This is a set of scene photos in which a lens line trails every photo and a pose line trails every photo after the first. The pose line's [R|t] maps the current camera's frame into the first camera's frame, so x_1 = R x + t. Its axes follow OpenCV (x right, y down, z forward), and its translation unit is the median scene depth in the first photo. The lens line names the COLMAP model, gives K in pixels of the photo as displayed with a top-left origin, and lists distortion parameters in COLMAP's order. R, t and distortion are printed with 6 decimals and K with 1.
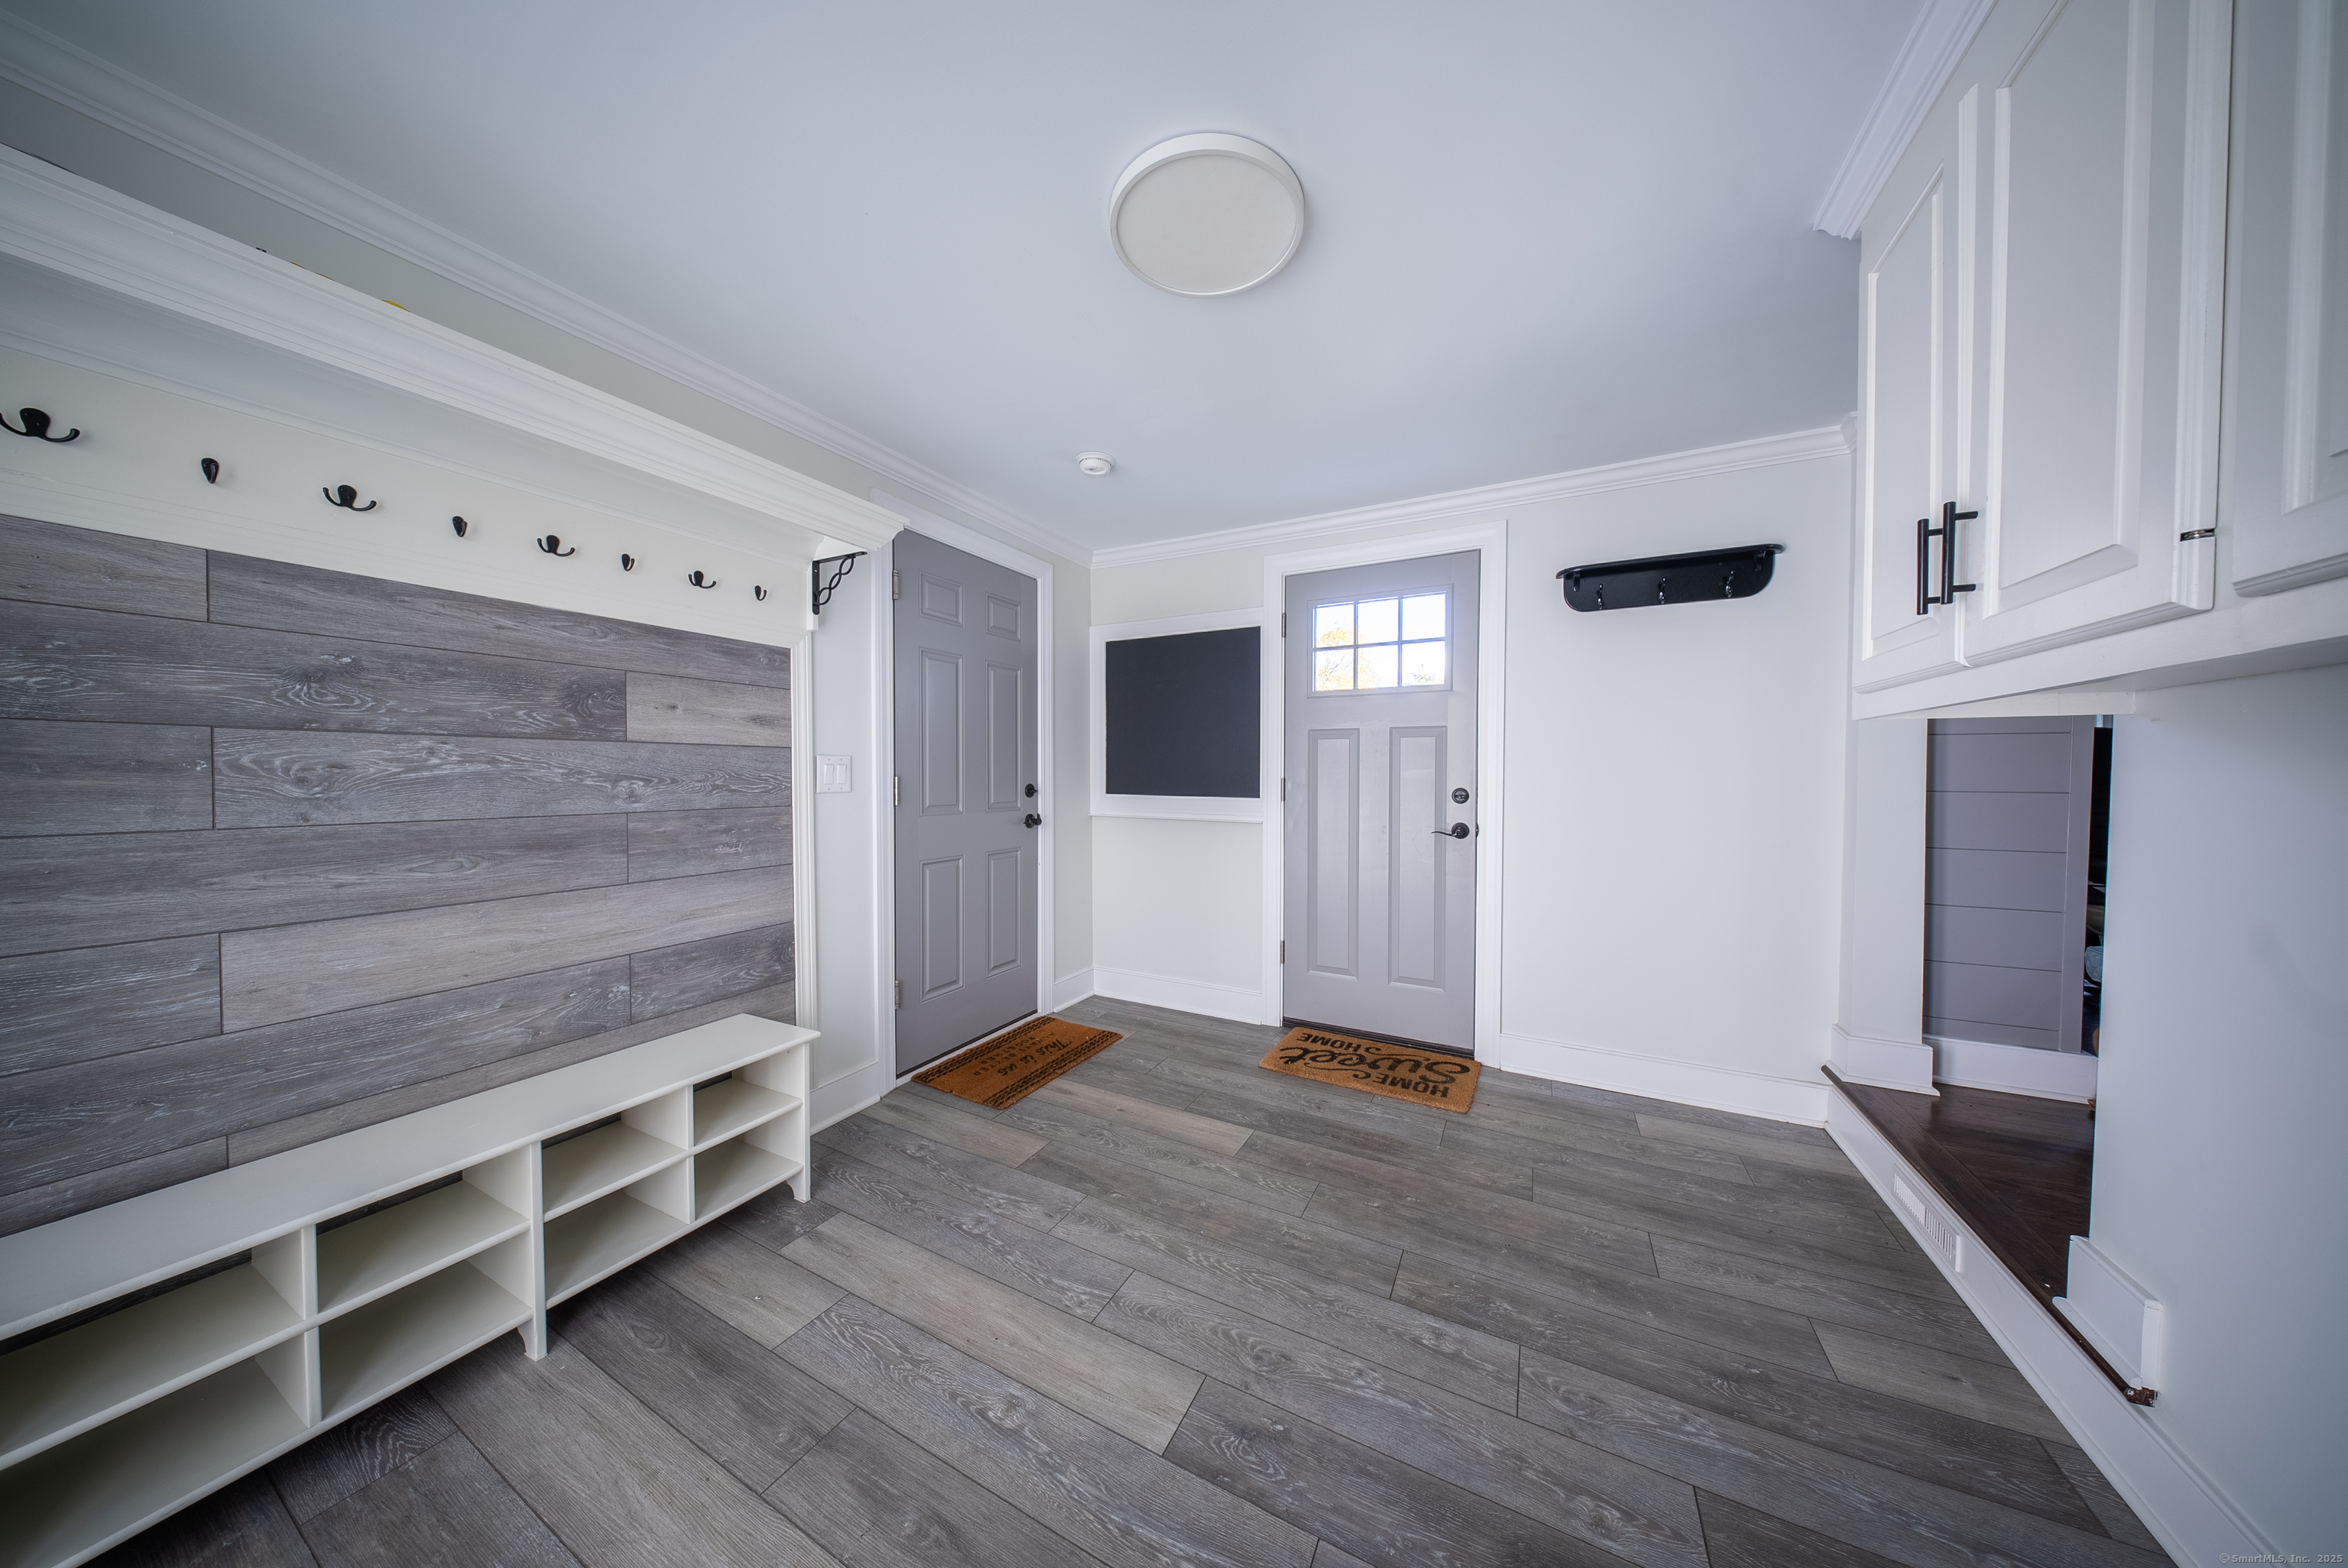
lens RADIAL K [[690.8, 0, 1174.2], [0, 690.8, 784.9], [0, 0, 1]] dist [-0.002223, -0.000276]
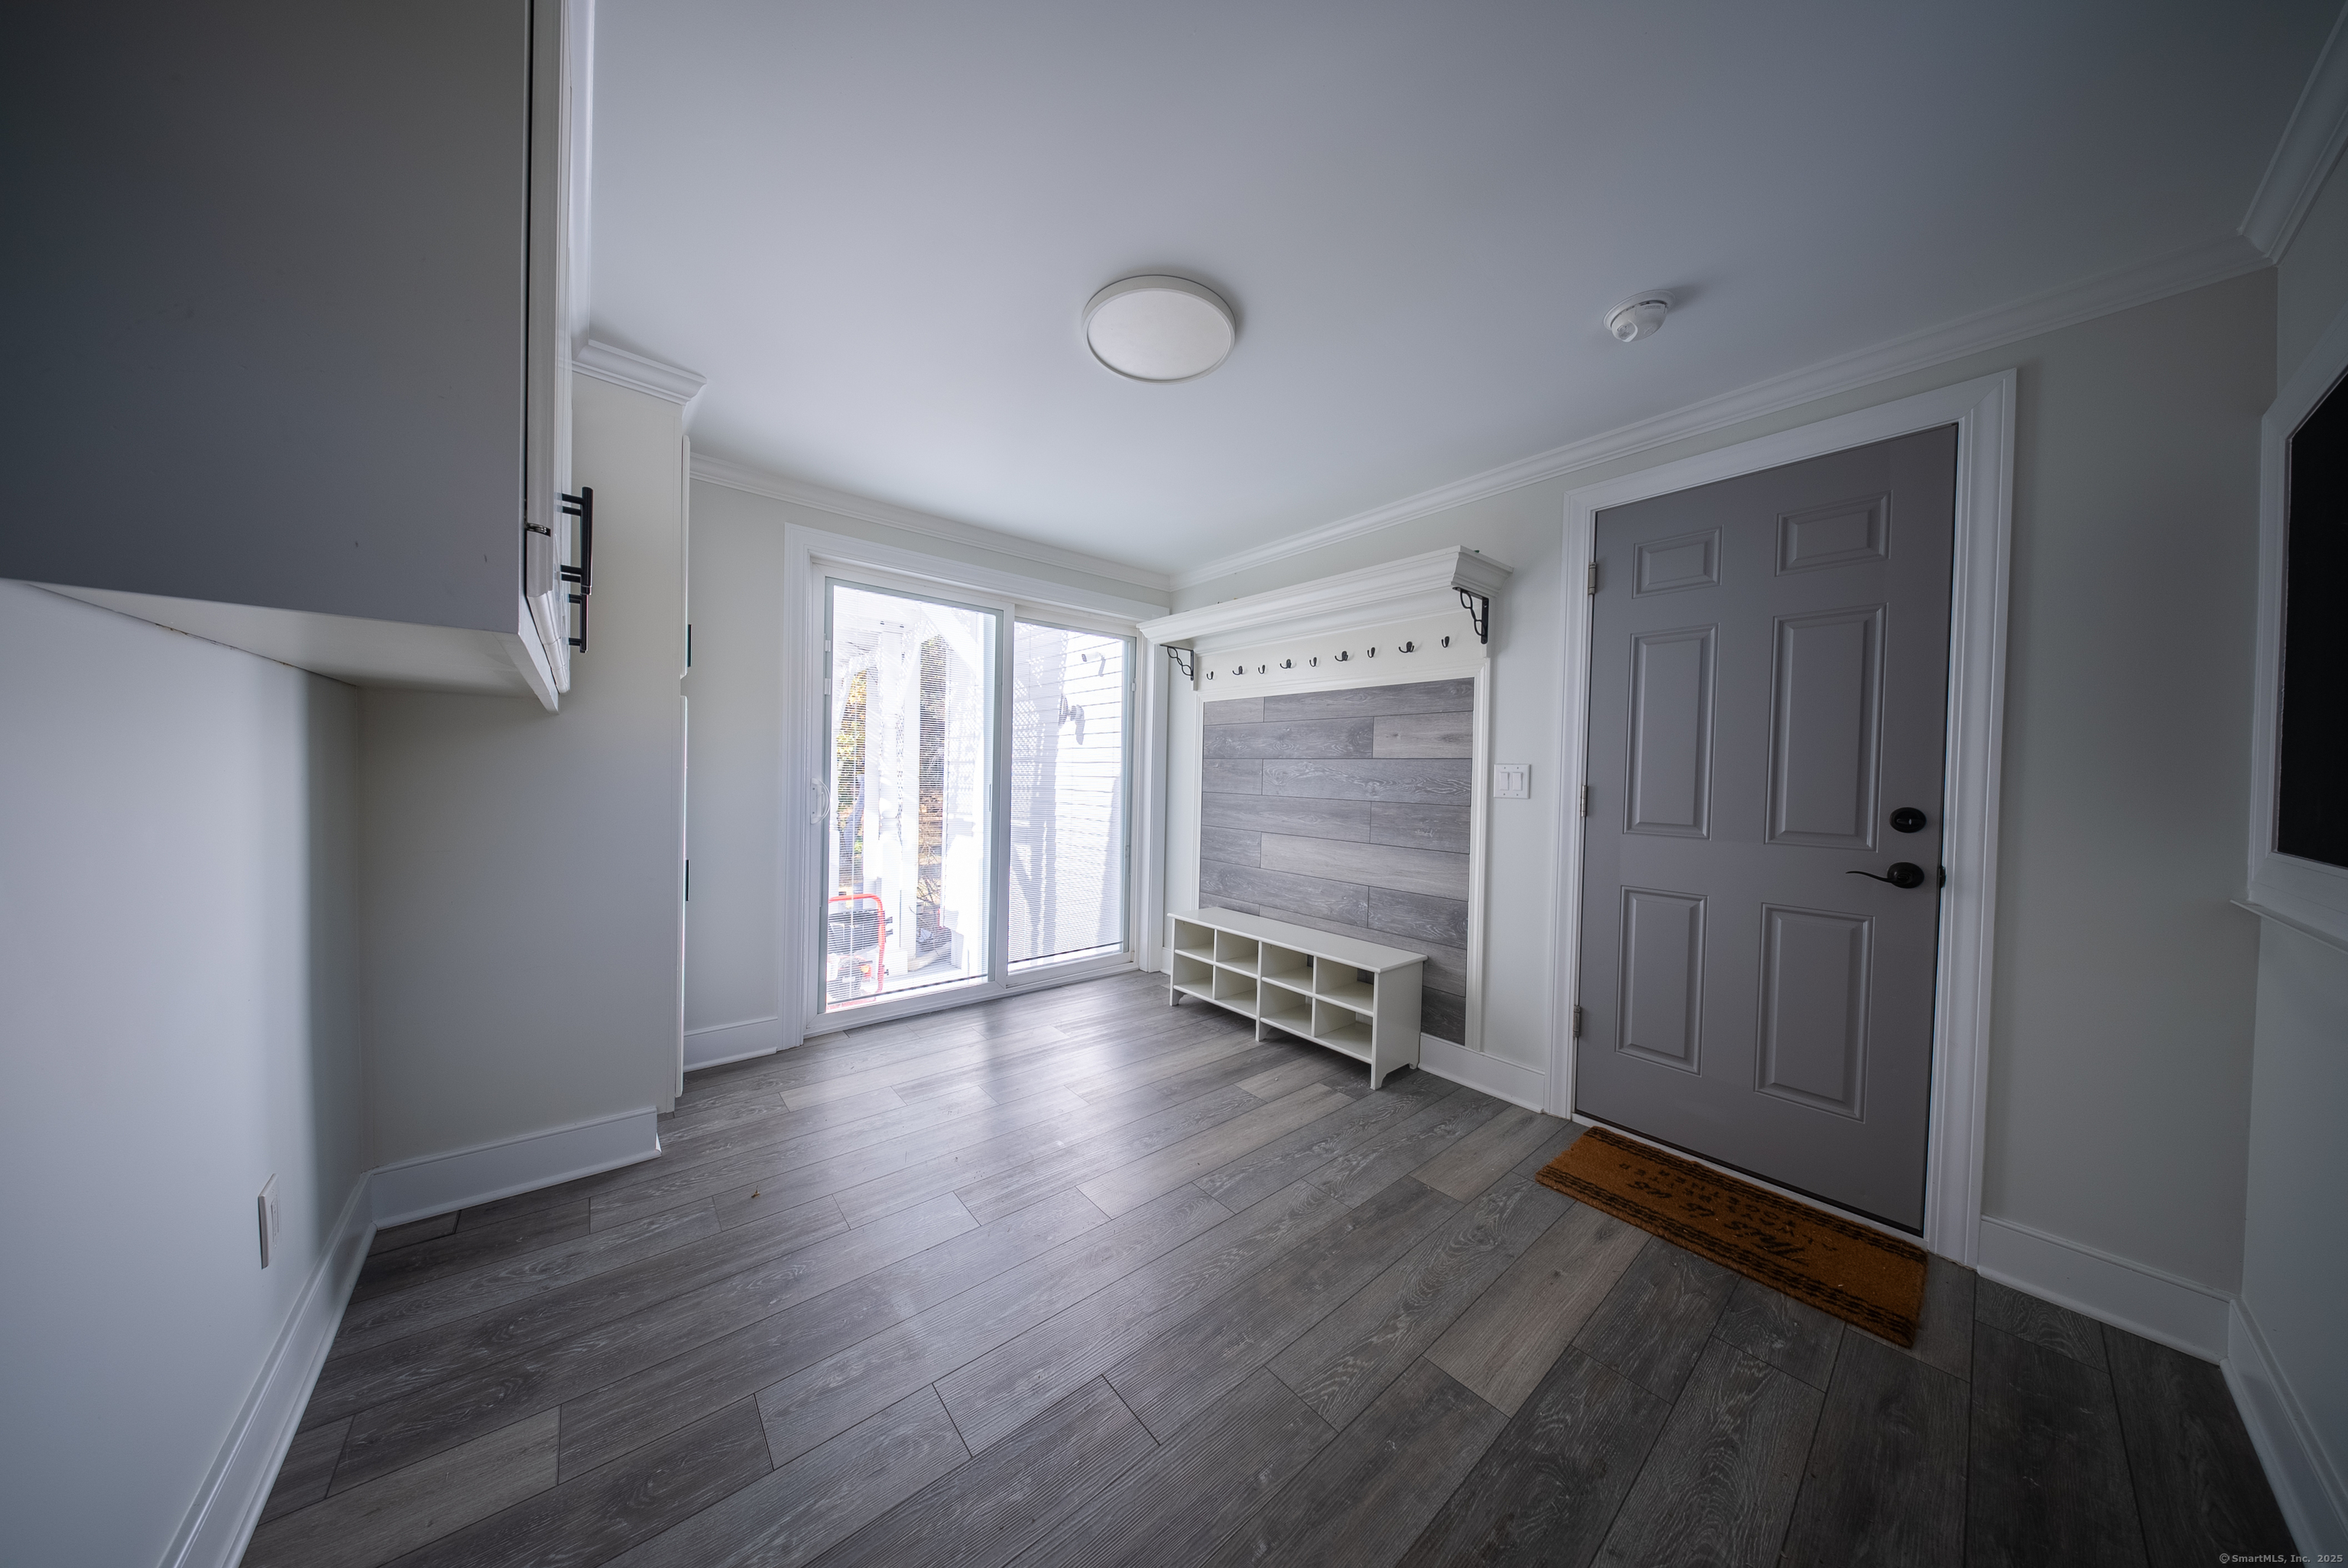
lens RADIAL K [[690.8, 0, 1179.6], [0, 690.8, 783.8], [0, 0, 1]] dist [-0.002223, -0.000276]
pose [[-0.380697, -0.001451, -0.924699, 0.911275], [-0.041718, 0.999008, 0.015608, -0.008420], [0.923758, 0.044518, -0.380379, 1.176679]]
